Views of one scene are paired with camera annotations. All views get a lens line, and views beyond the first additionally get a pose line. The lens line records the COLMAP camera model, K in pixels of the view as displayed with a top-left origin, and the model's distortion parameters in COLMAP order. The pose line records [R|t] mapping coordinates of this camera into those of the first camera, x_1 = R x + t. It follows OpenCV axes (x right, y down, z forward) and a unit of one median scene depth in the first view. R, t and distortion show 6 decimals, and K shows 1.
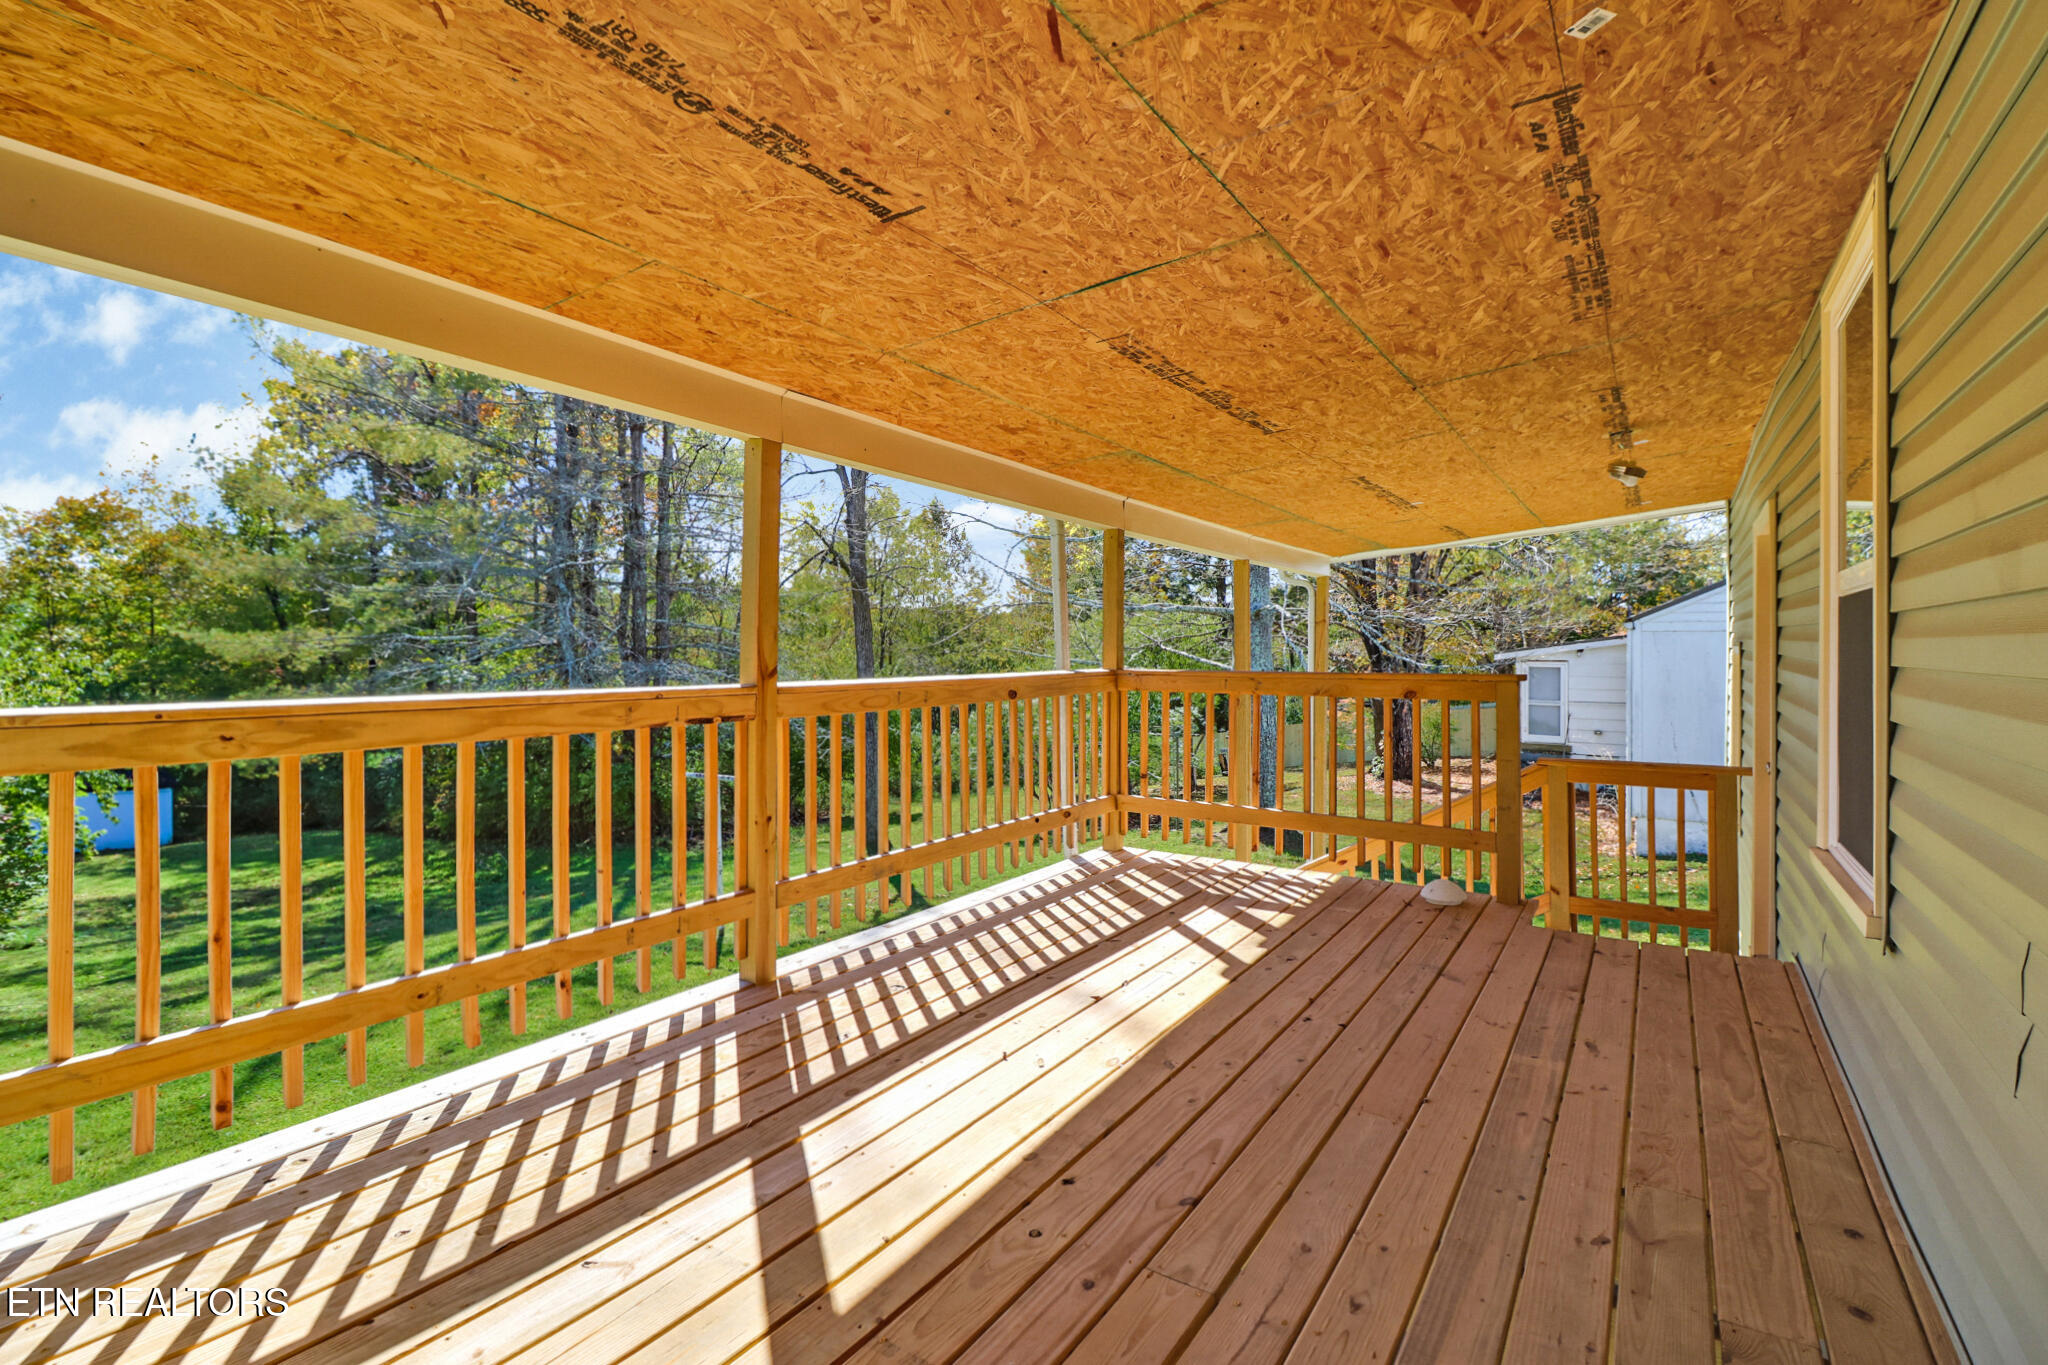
lens RADIAL K [[947.3, 0, 1019.0], [0, 947.3, 649.1], [0, 0, 1]] dist [-0.001865, -0.000166]
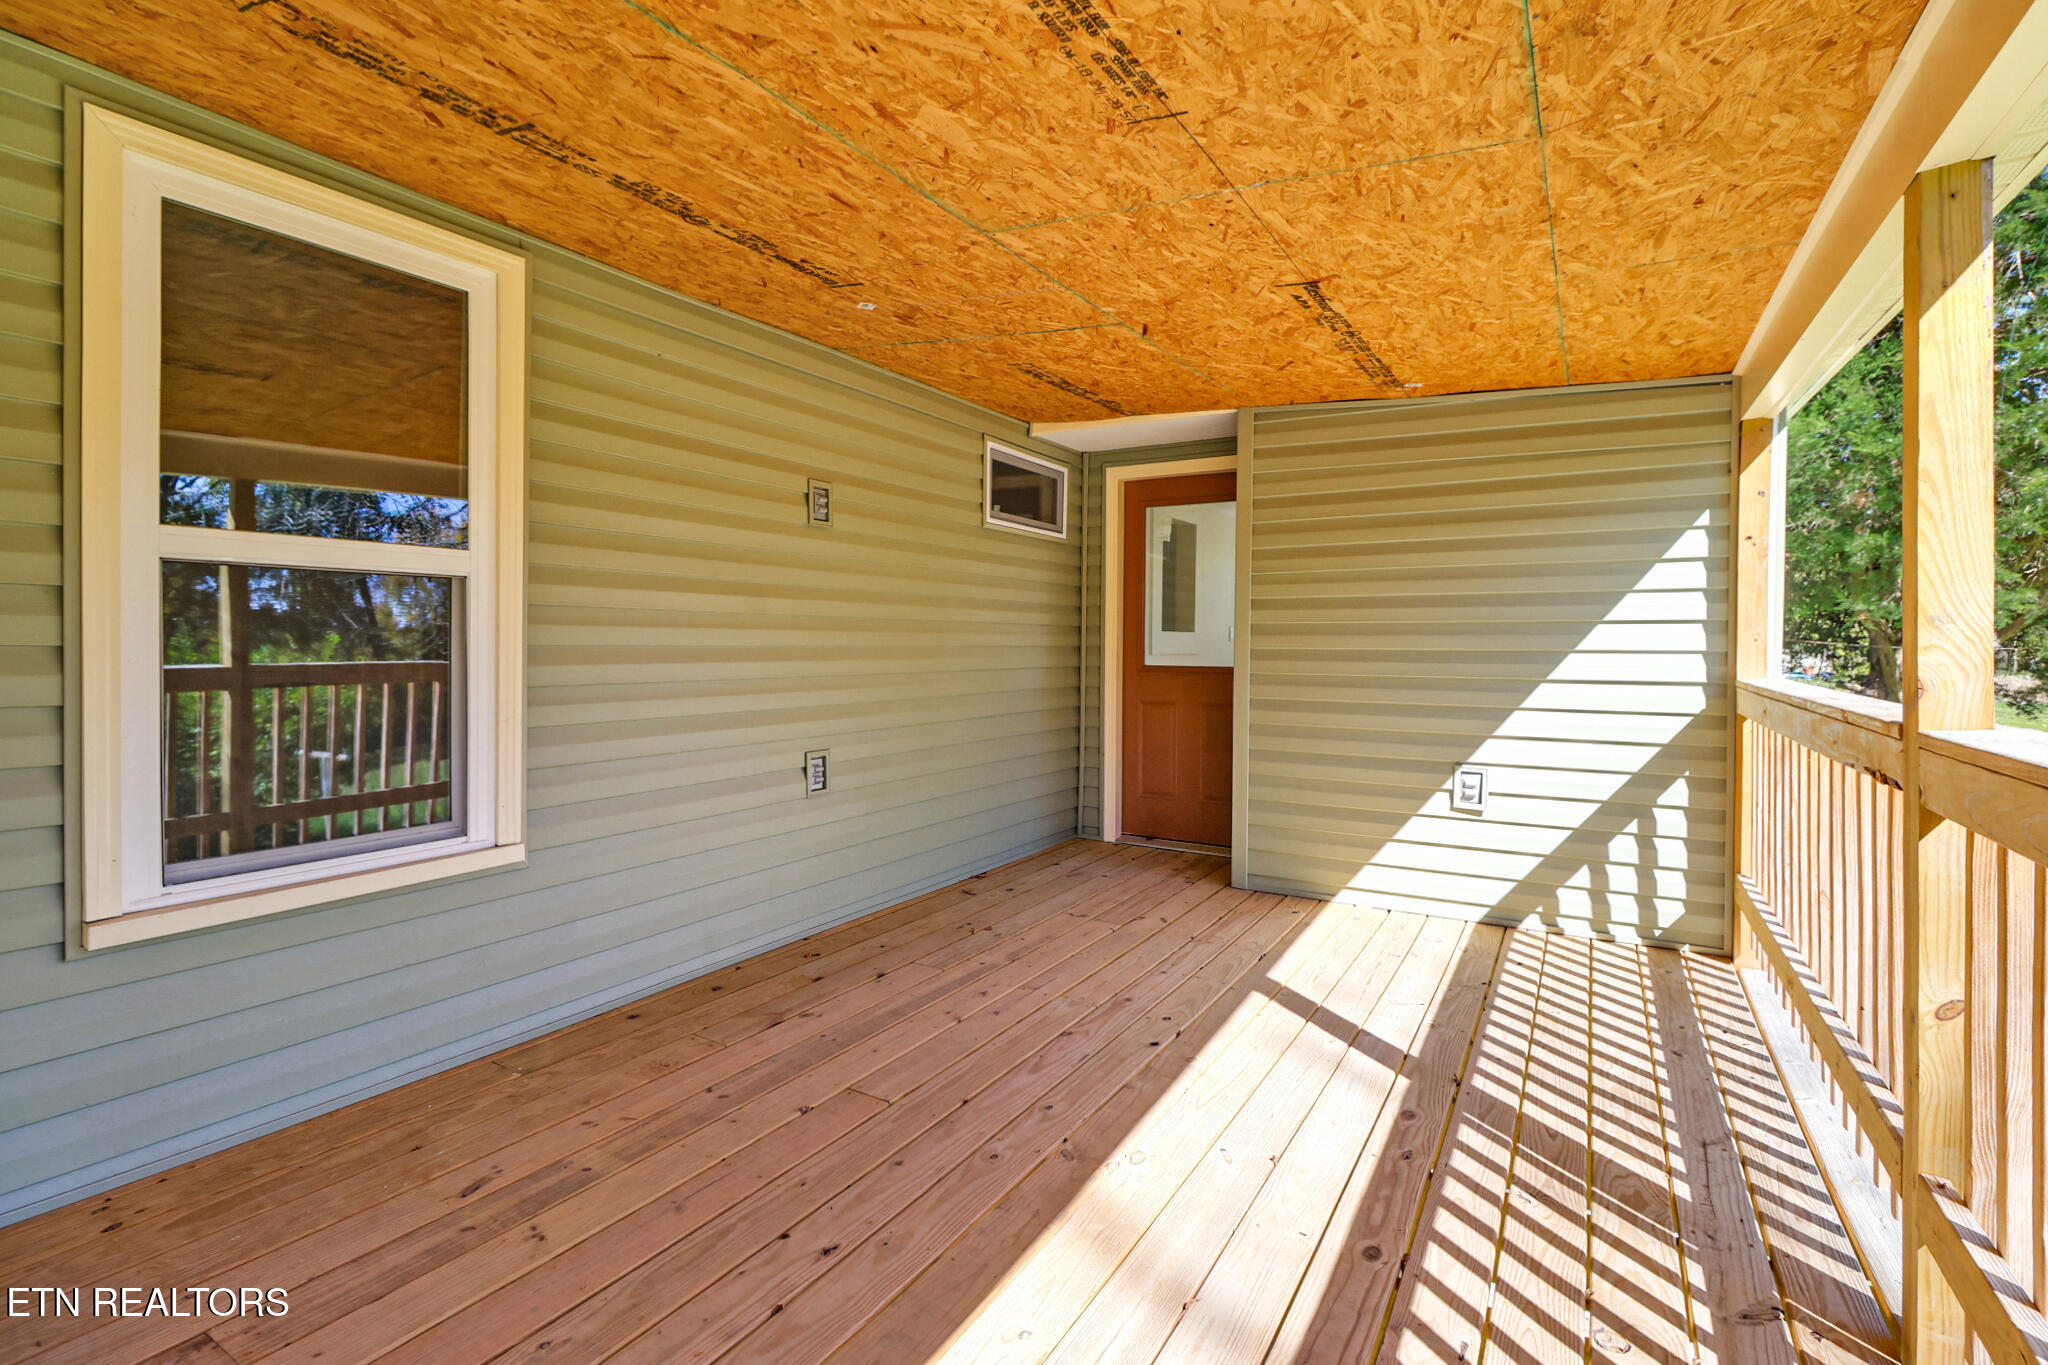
lens RADIAL K [[947.3, 0, 1019.0], [0, 947.3, 649.1], [0, 0, 1]] dist [-0.001865, -0.000166]
pose [[-0.998356, -0.006592, -0.056937, 0.249054], [-0.006622, 0.999978, 0.000342, 0.009976], [0.056933, 0.000719, -0.998378, 1.821537]]
